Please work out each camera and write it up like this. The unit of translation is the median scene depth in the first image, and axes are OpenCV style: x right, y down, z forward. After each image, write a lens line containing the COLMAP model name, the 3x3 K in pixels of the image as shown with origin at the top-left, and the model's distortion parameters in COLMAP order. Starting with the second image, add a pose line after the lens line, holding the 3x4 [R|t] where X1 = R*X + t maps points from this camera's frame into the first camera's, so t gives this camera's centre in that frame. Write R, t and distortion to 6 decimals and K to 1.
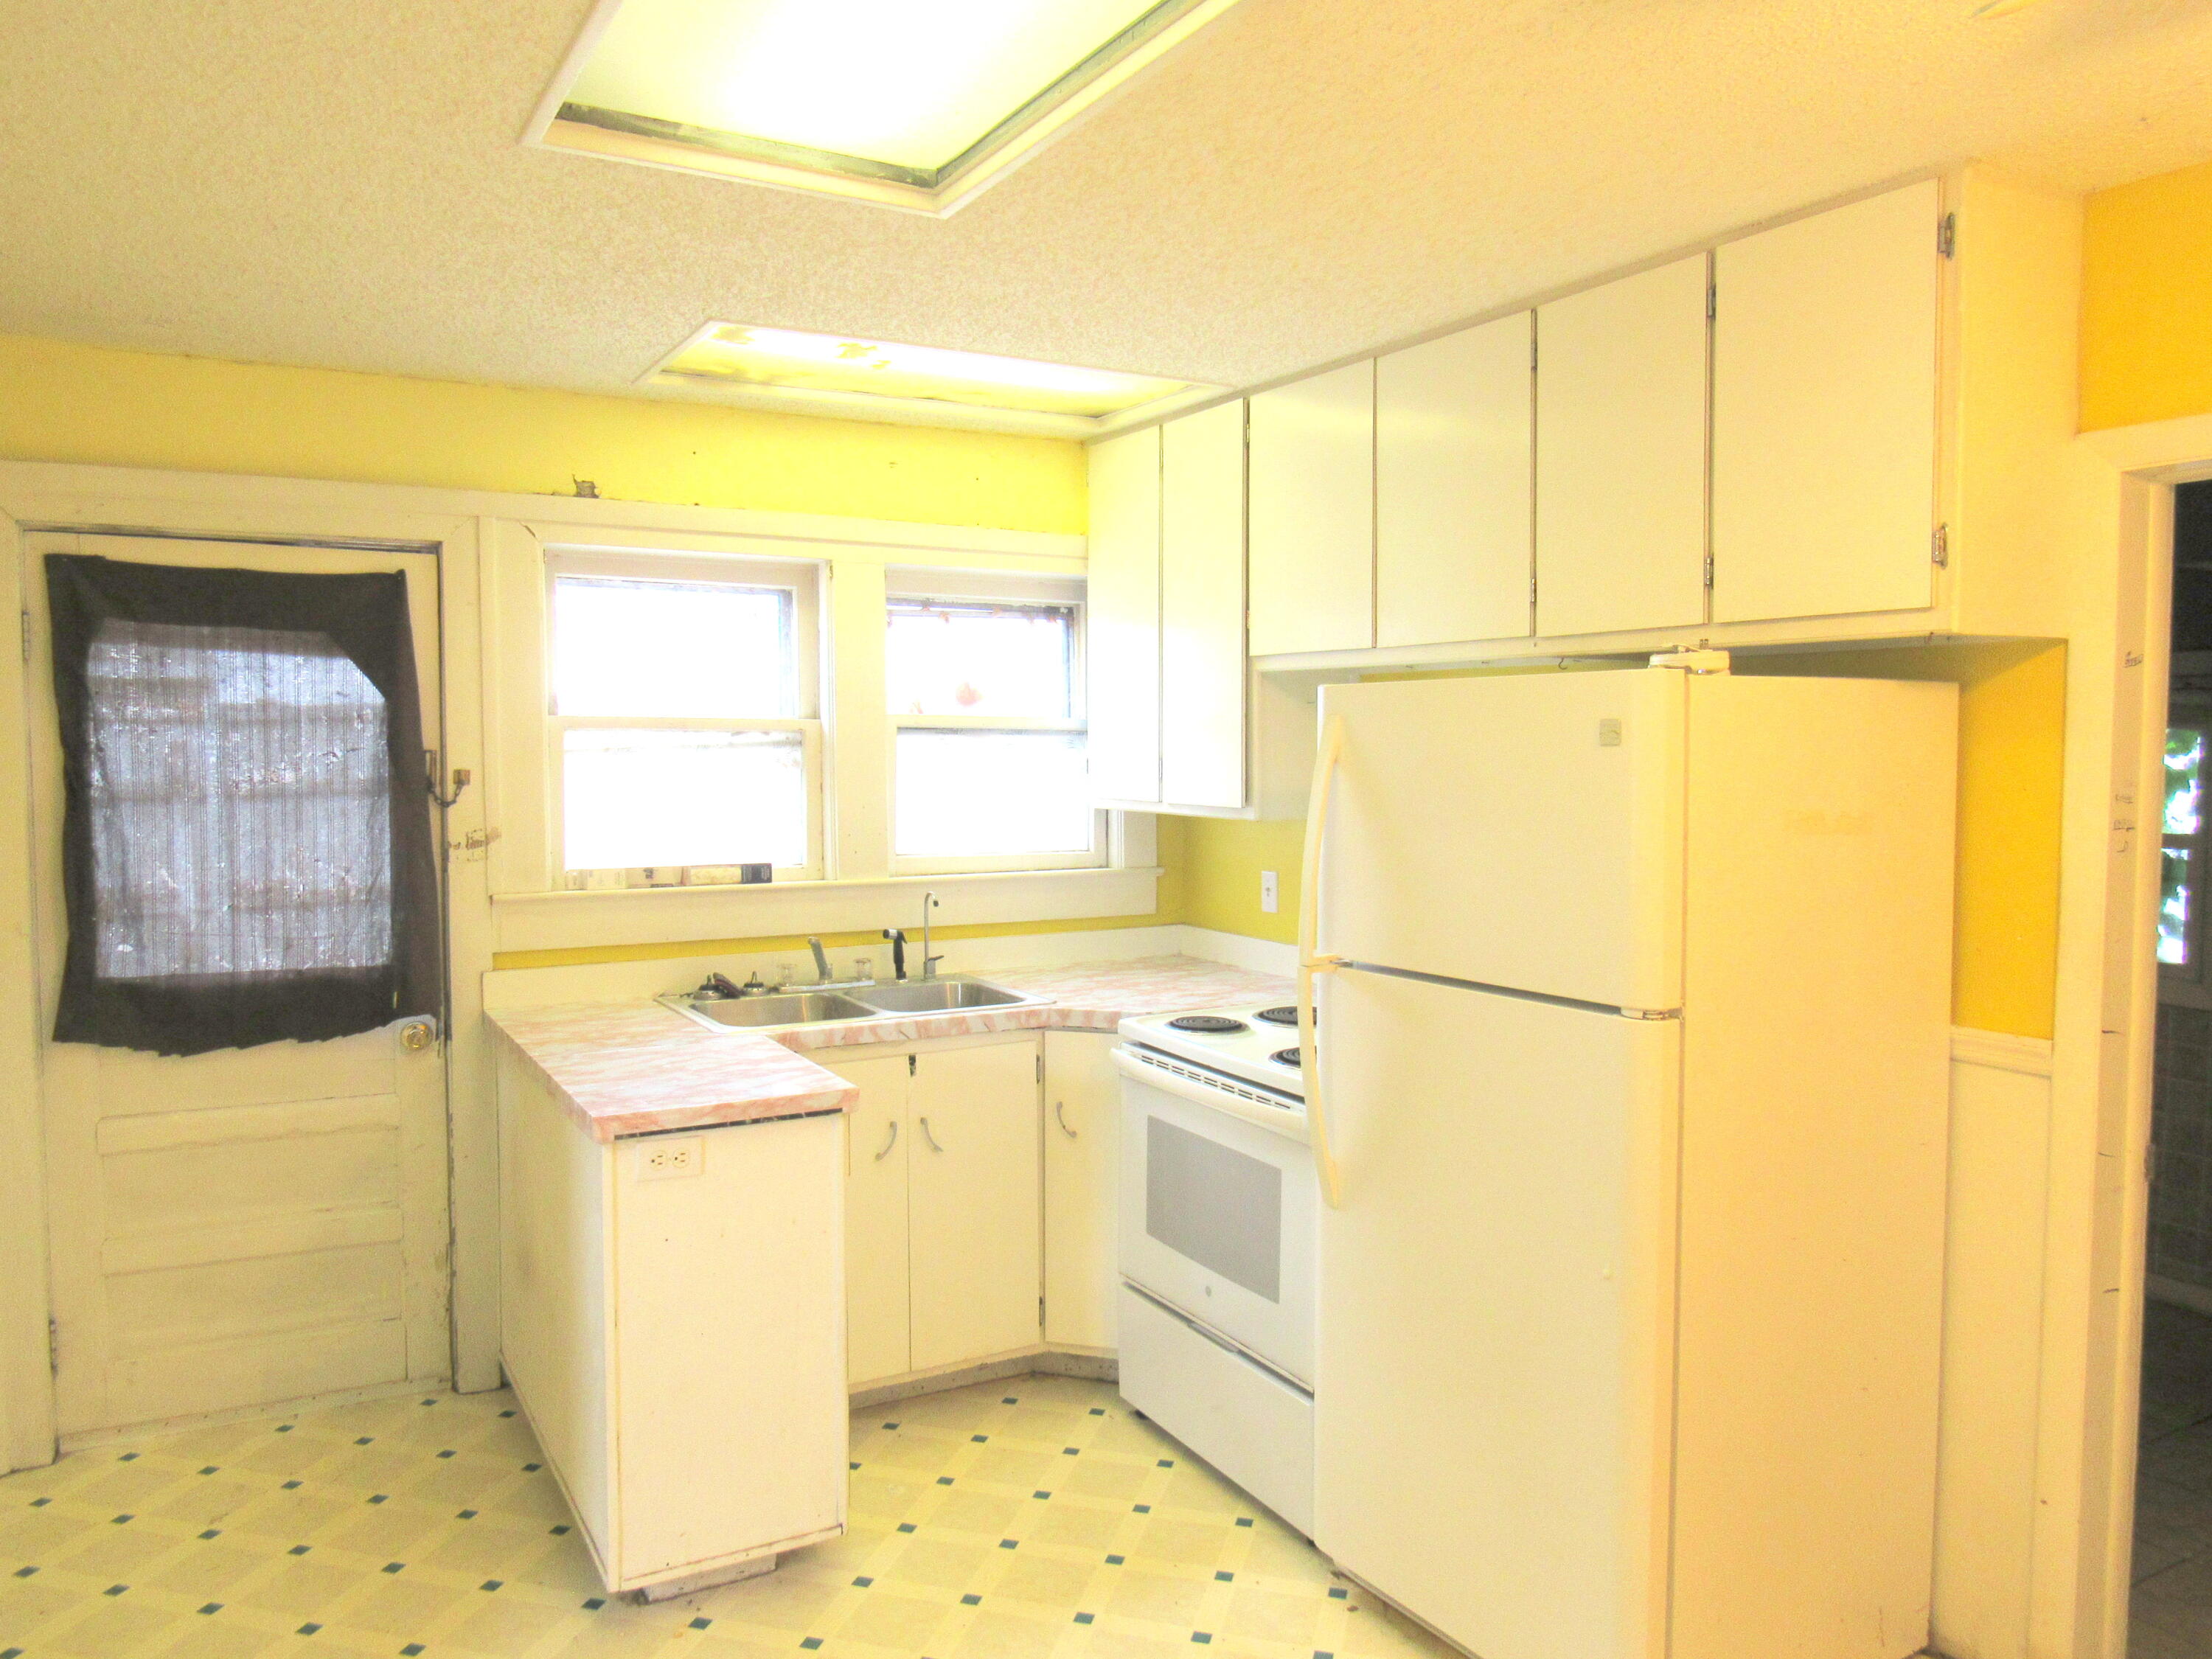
lens RADIAL K [[1602.6, 0, 1106.0], [0, 1602.6, 829.5], [0, 0, 1]] dist [0.000247, 0.001654]
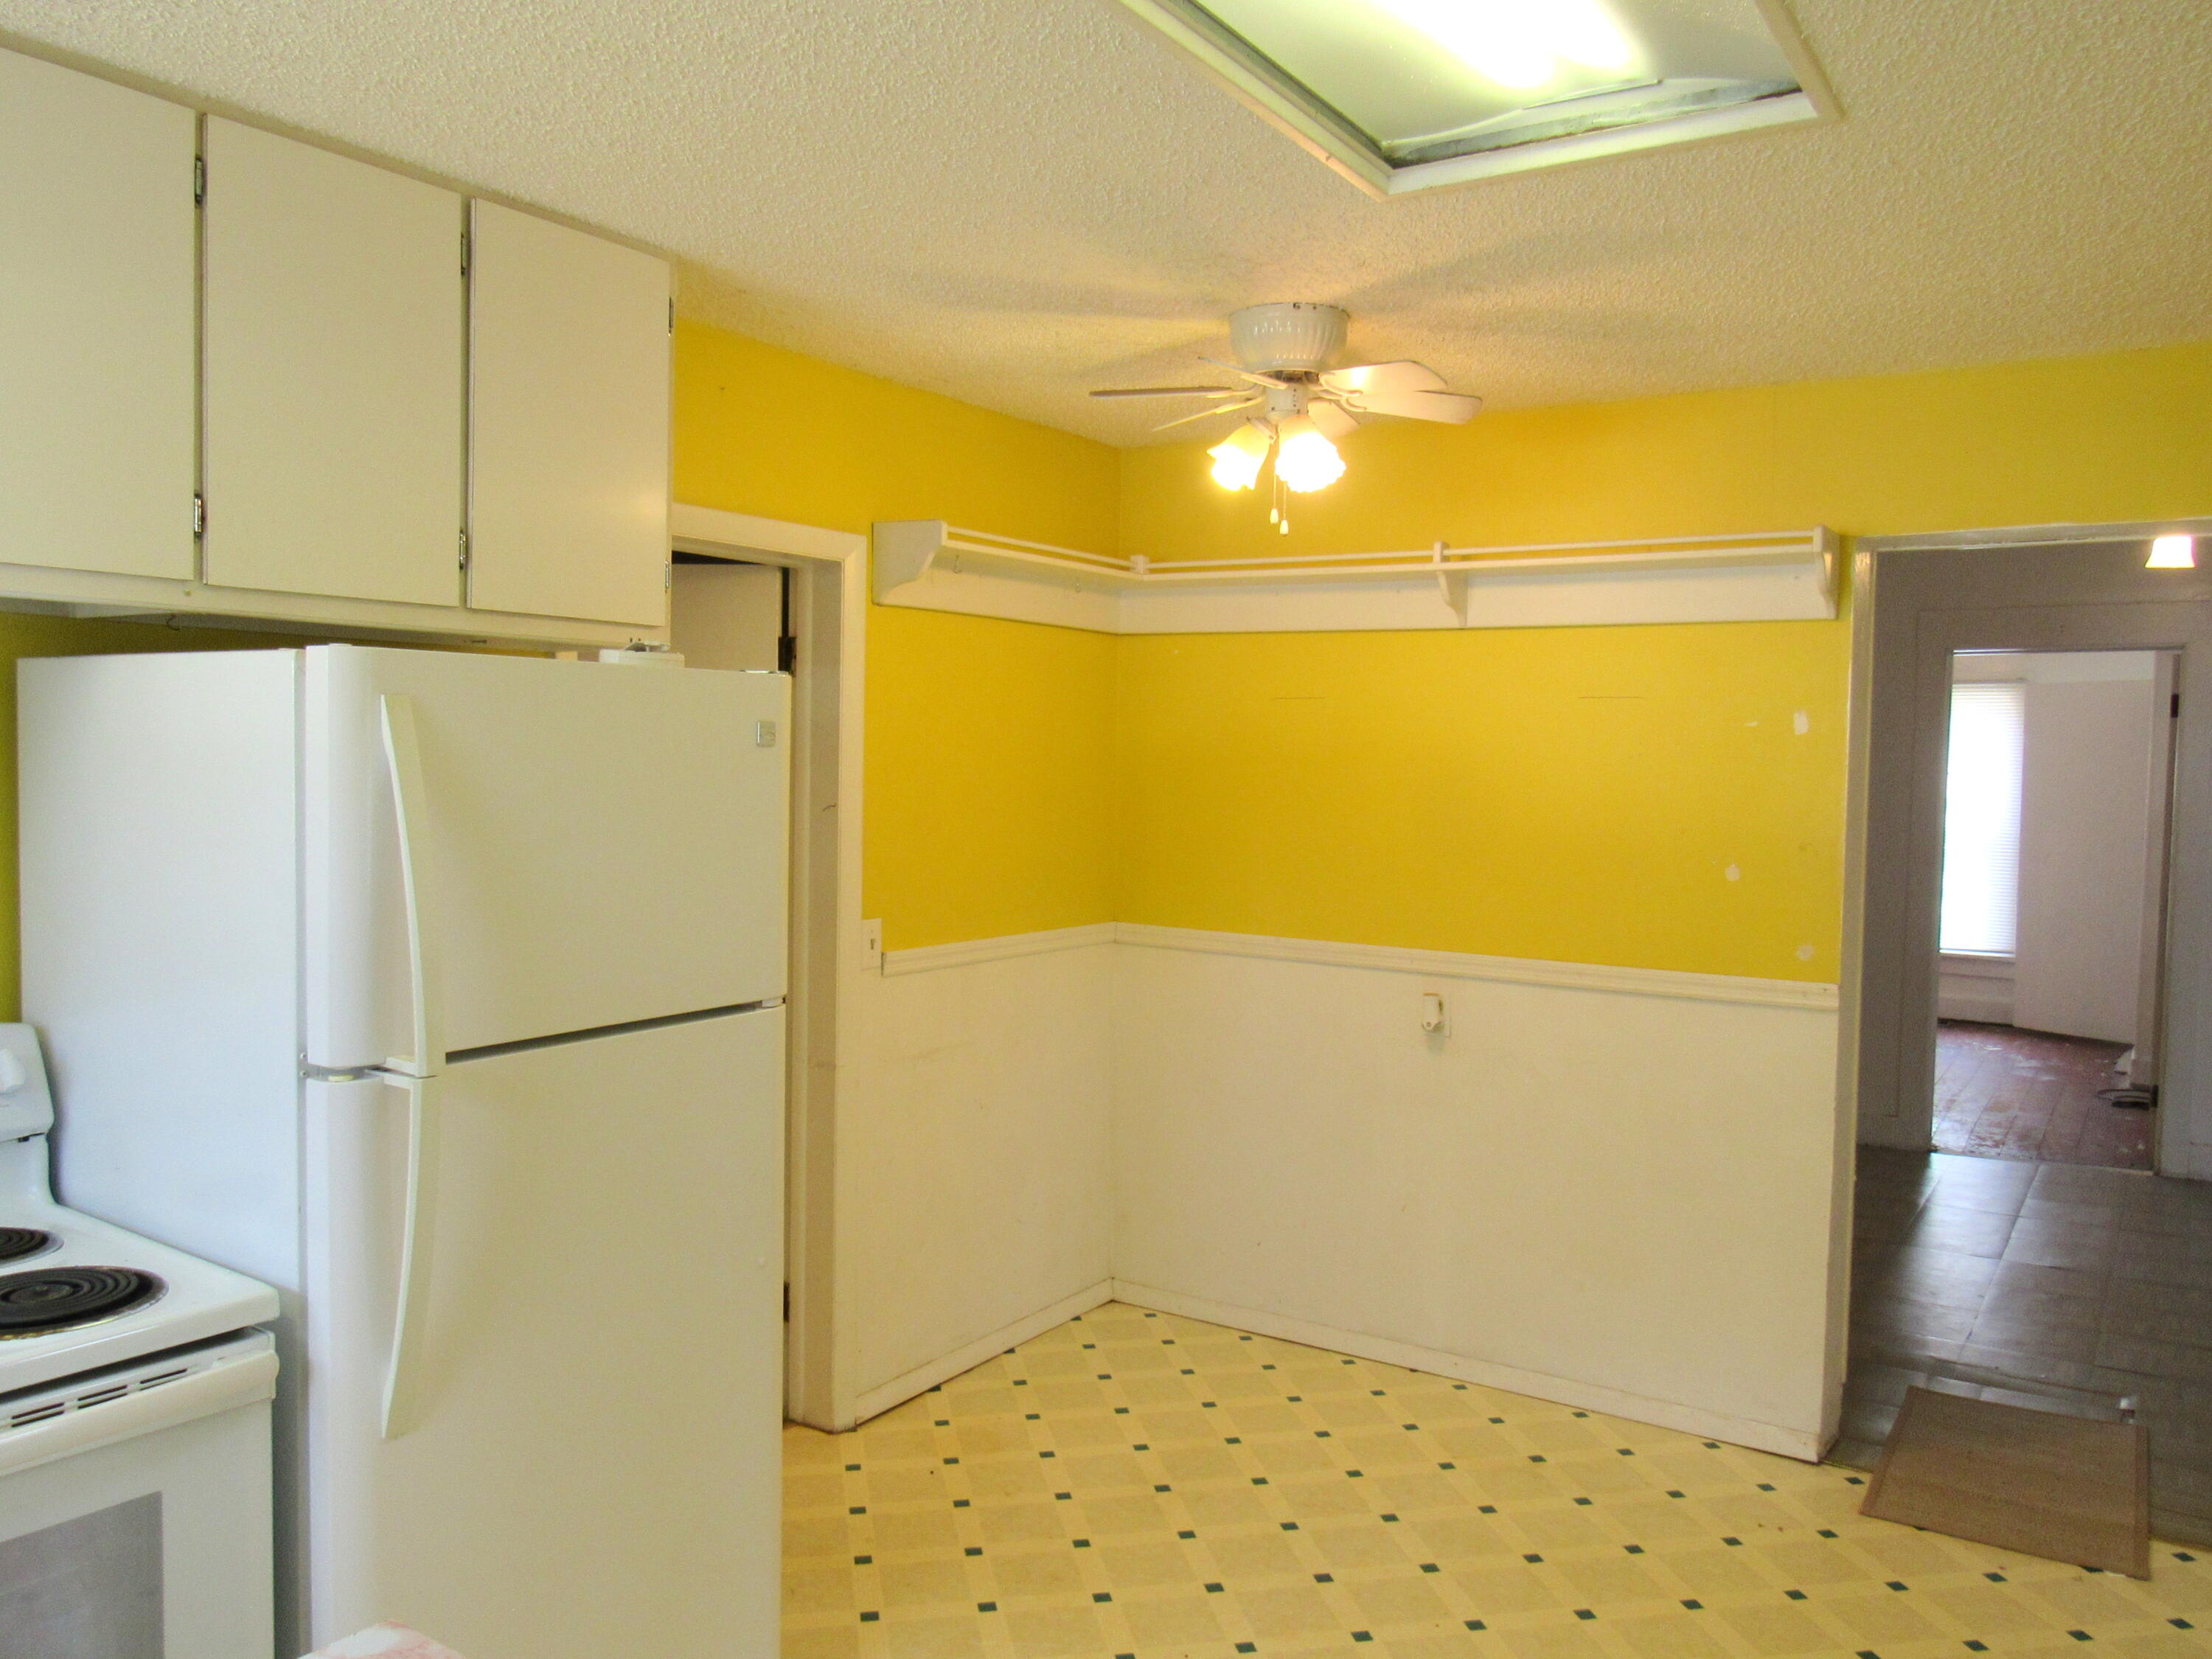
lens RADIAL K [[1670.2, 0, 1106.0], [0, 1670.2, 829.5], [0, 0, 1]] dist [-0.030041, 0.017948]
pose [[-0.447384, -0.046875, 0.893113, -0.632498], [0.030698, 0.997232, 0.067718, -0.056049], [-0.893815, 0.057713, -0.444706, 1.100864]]
